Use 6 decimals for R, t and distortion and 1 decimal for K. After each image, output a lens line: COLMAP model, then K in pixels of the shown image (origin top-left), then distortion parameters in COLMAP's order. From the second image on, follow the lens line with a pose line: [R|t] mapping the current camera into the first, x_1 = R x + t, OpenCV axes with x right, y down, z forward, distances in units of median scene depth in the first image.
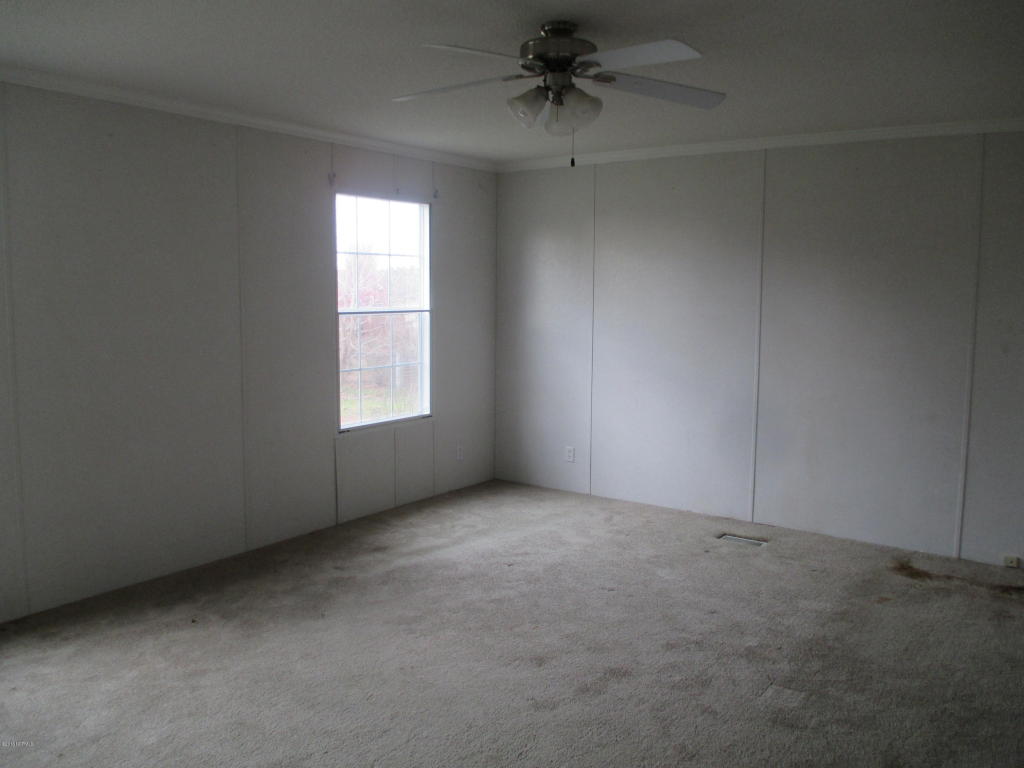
lens RADIAL K [[999.6, 0, 482.8], [0, 999.6, 402.3], [0, 0, 1]] dist [0.010442, 0.002141]
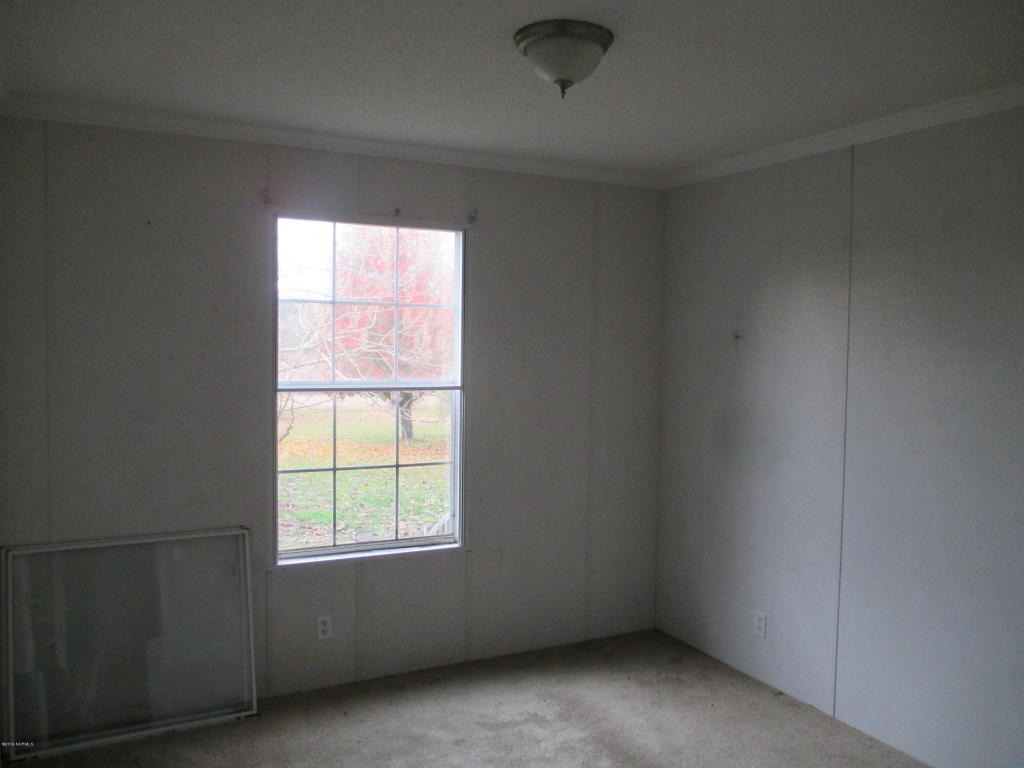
lens RADIAL K [[999.6, 0, 482.8], [0, 999.6, 402.3], [0, 0, 1]] dist [0.010442, 0.002141]
pose [[0.892867, 0.025436, -0.449601, 0.277484], [-0.055941, 0.996935, -0.054691, -0.047729], [0.446832, 0.073983, 0.891553, 0.427048]]
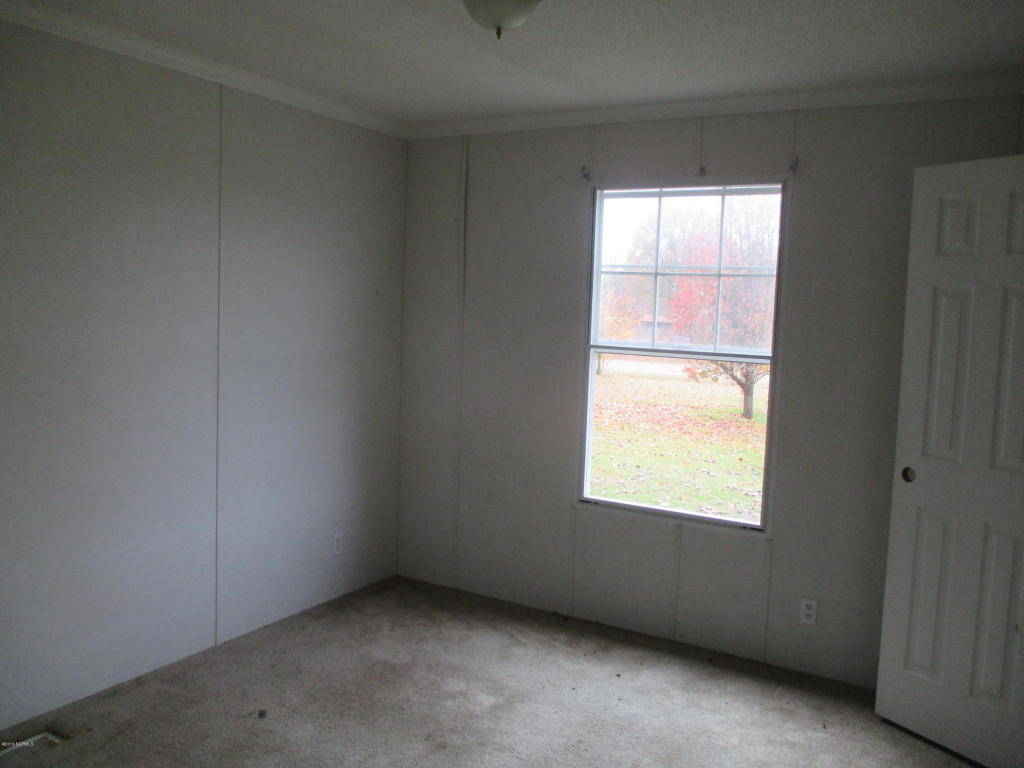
lens RADIAL K [[999.6, 0, 482.8], [0, 999.6, 402.3], [0, 0, 1]] dist [0.010442, 0.002141]
pose [[-0.037240, 0.092693, -0.994998, 0.595627], [-0.152599, 0.983484, 0.097331, -0.103493], [0.987586, 0.155461, -0.022480, 0.898902]]
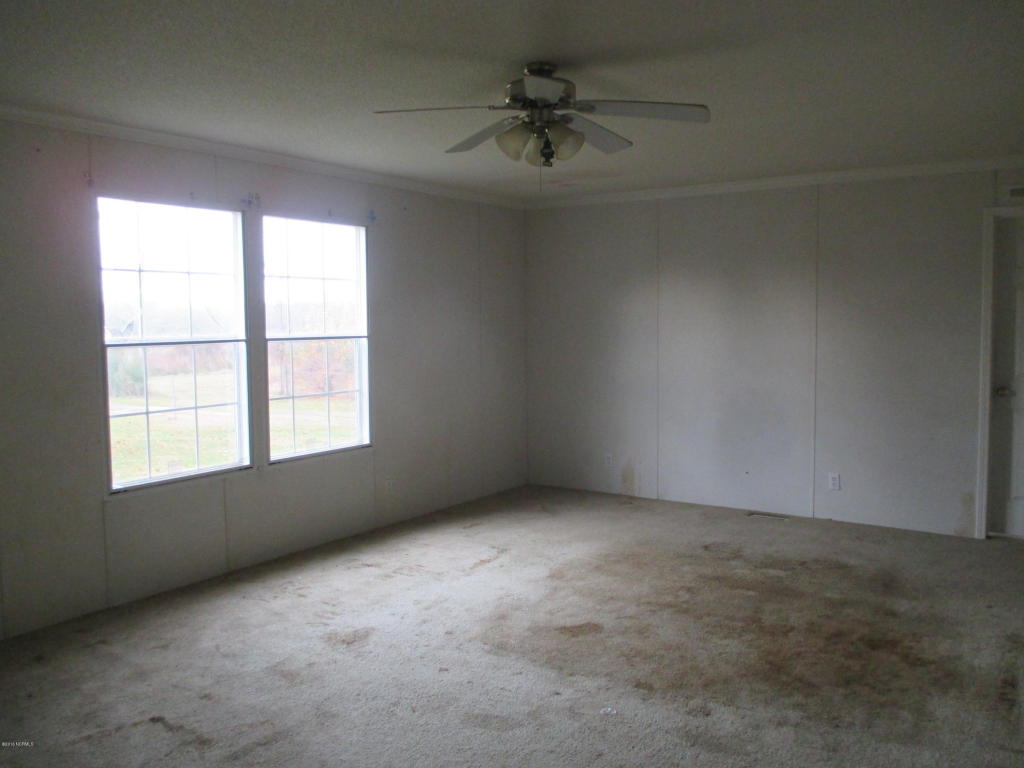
lens RADIAL K [[917.7, 0, 512.0], [0, 917.7, 384.0], [0, 0, 1]] dist [-0.007531, -0.005555]
pose [[0.999914, -0.004836, 0.012217, 0.079302], [0.005278, 0.999323, -0.036410, -0.013660], [-0.012032, 0.036472, 0.999262, 0.121873]]
